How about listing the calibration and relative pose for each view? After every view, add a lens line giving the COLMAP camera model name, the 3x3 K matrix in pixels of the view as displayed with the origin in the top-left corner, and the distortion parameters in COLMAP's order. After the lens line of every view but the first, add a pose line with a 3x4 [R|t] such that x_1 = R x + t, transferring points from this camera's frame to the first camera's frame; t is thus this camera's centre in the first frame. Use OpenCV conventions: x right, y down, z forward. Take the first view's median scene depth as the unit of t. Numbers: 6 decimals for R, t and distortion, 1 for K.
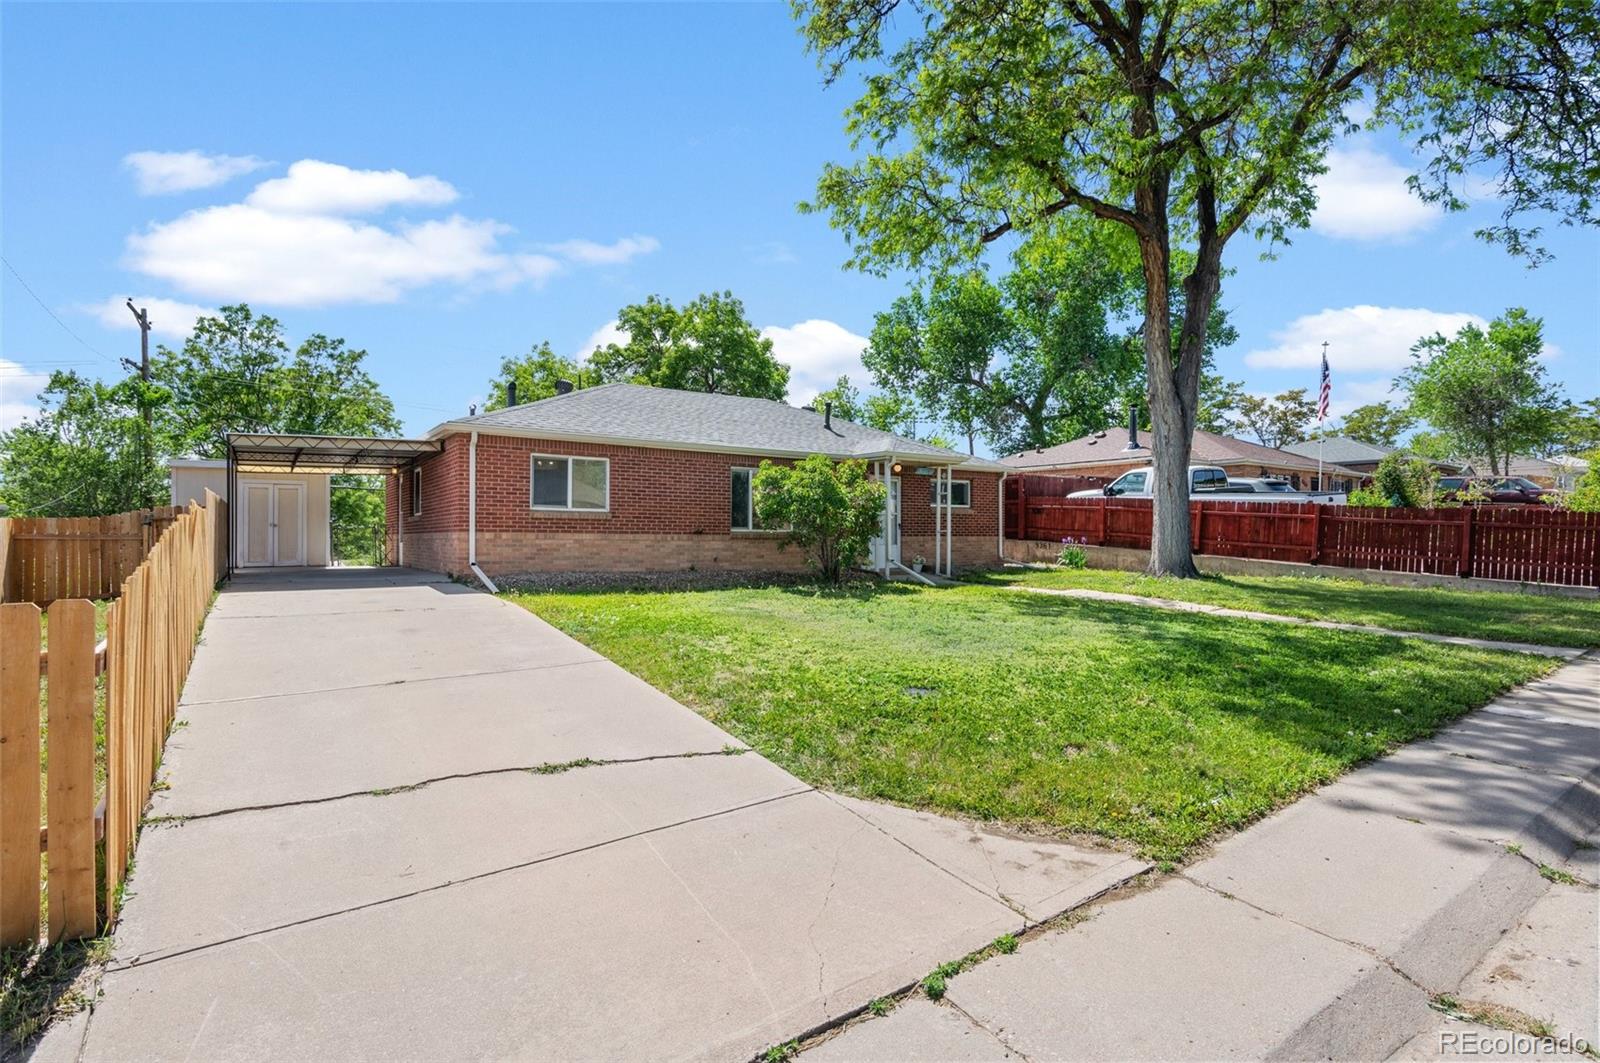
lens RADIAL K [[797.1, 0, 800.0], [0, 797.1, 531.5], [0, 0, 1]] dist [-0.003674, -0.000879]
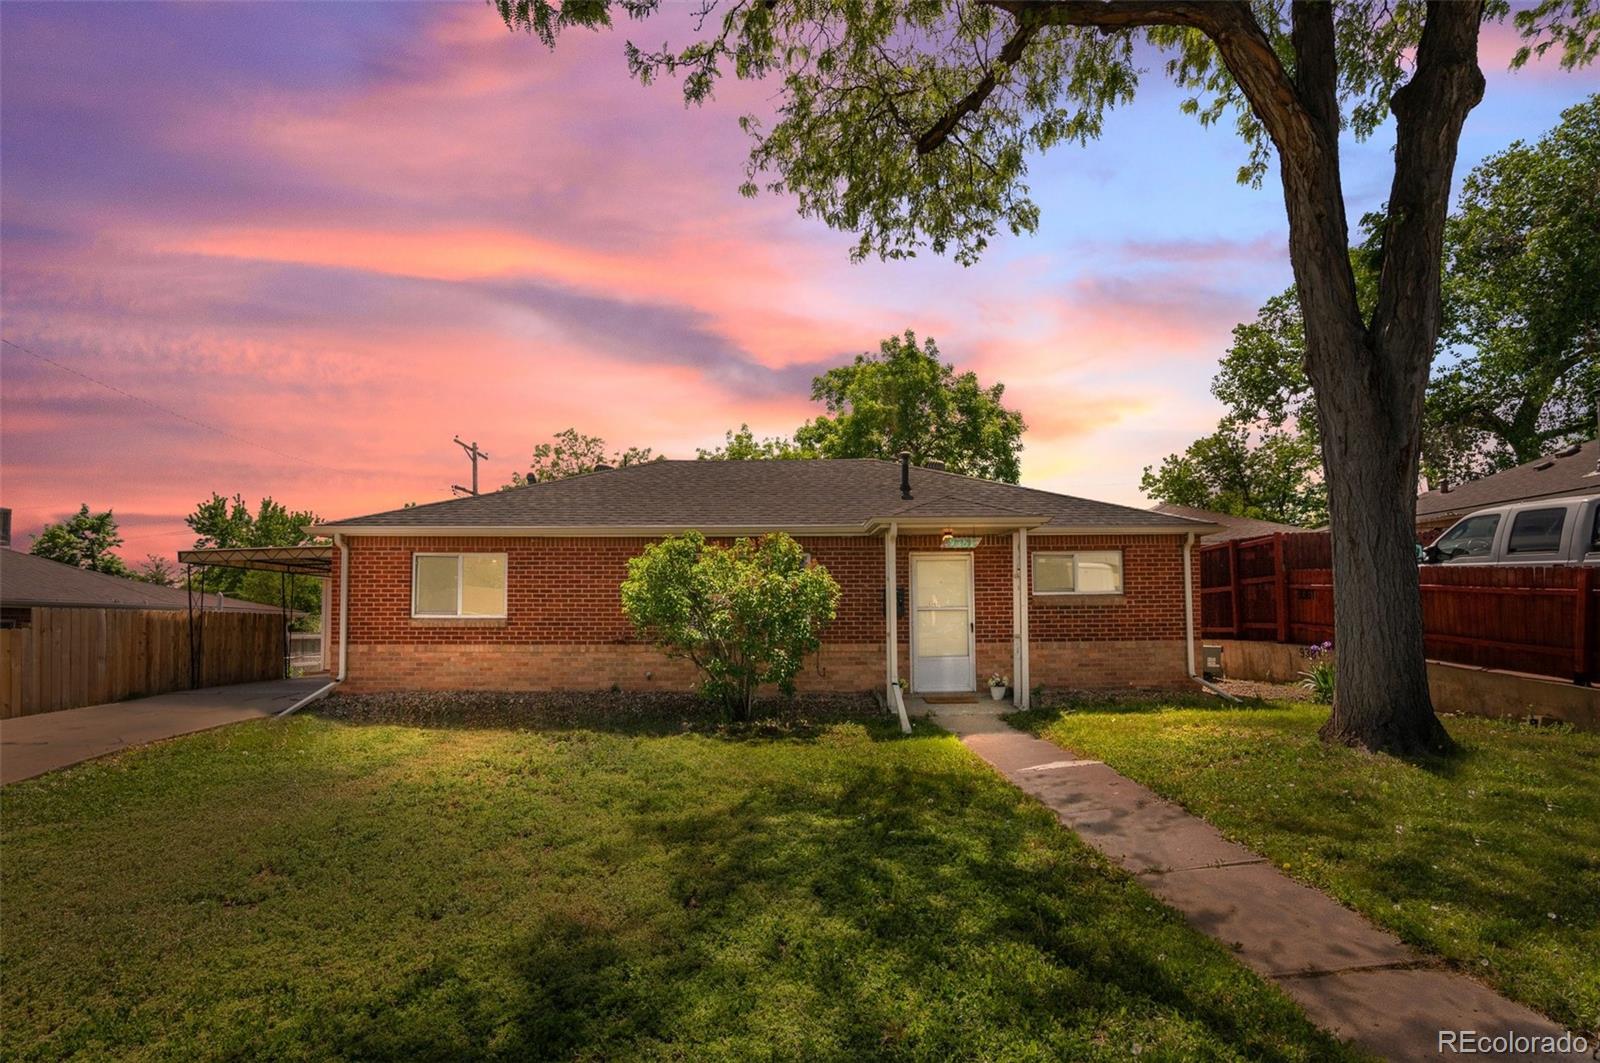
lens RADIAL K [[813.2, 0, 802.1], [0, 813.2, 576.1], [0, 0, 1]] dist [-0.001795, -0.000244]
pose [[0.842054, -0.039253, -0.537963, 0.376627], [0.013581, 0.998575, -0.051605, -0.016195], [0.539222, 0.036148, 0.841388, 0.367991]]
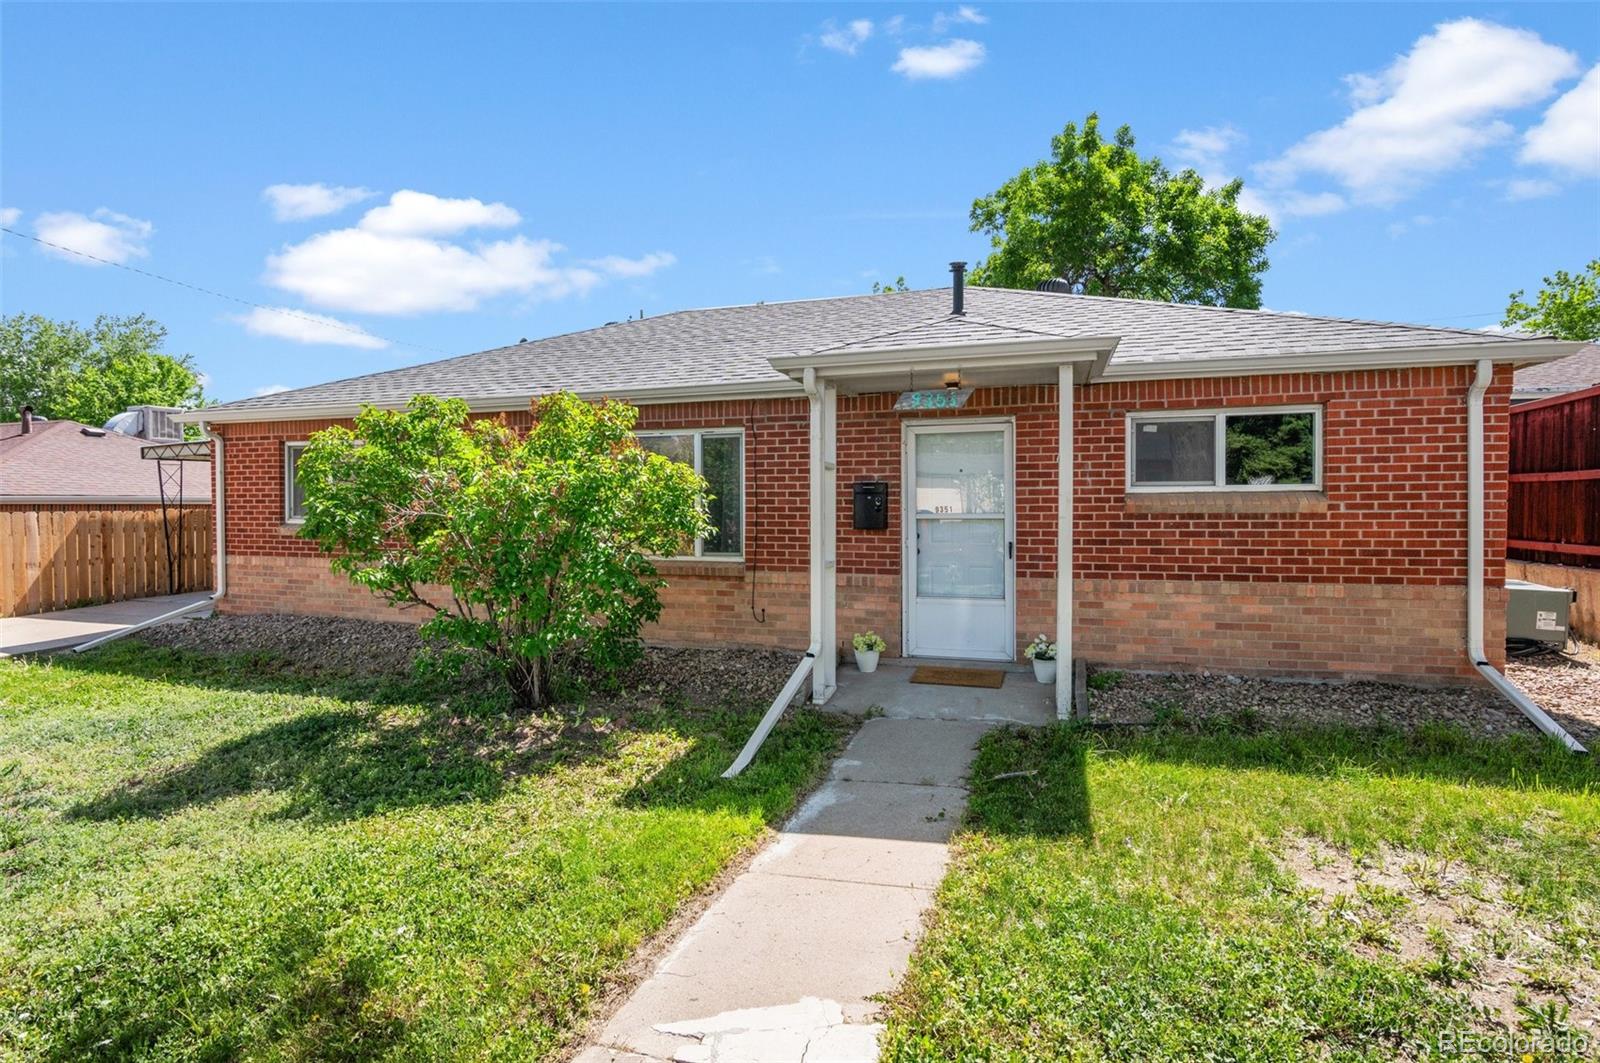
lens RADIAL K [[798.1, 0, 798.3], [0, 798.1, 510.7], [0, 0, 1]] dist [-0.010627, -0.000955]
pose [[0.604136, 0.003256, -0.796875, 0.370882], [0.013432, 0.999808, 0.014269, -0.032313], [0.796768, -0.019323, 0.603976, 0.713232]]
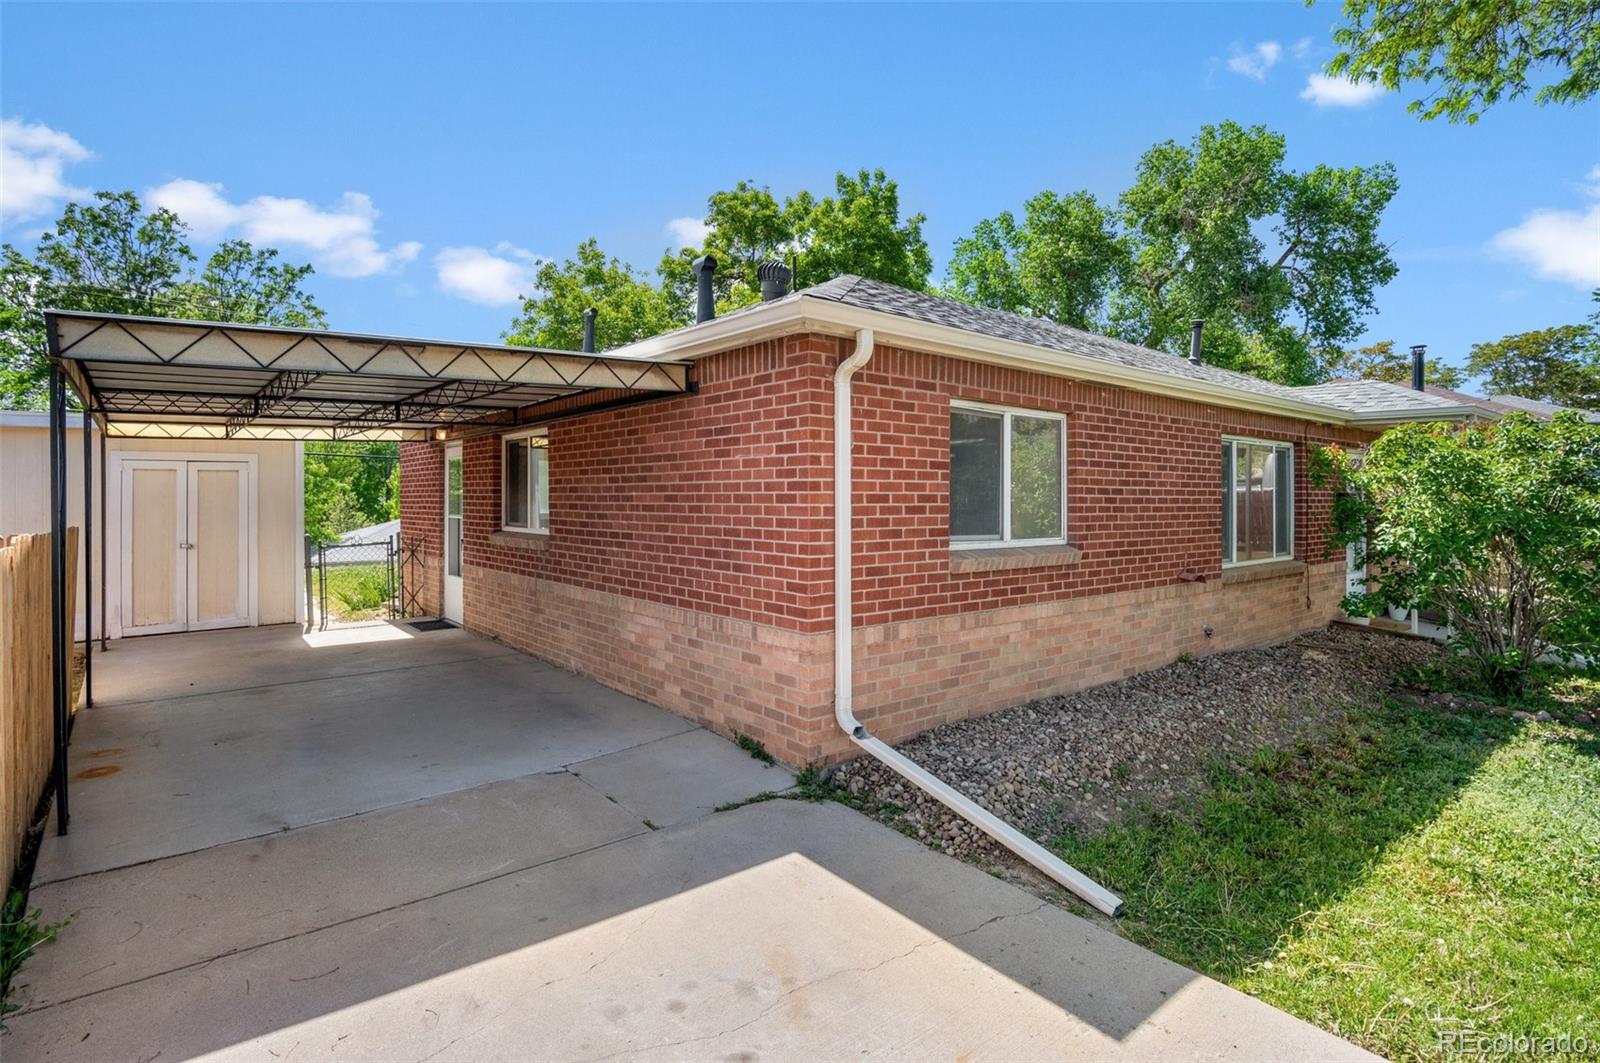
lens RADIAL K [[796.7, 0, 796.2], [0, 796.7, 479.4], [0, 0, 1]] dist [-0.000090, -0.008333]
pose [[0.996115, -0.000527, 0.088065, -0.334387], [0.001347, 0.999956, -0.009258, -0.043583], [-0.088056, 0.009341, 0.996072, 0.484066]]
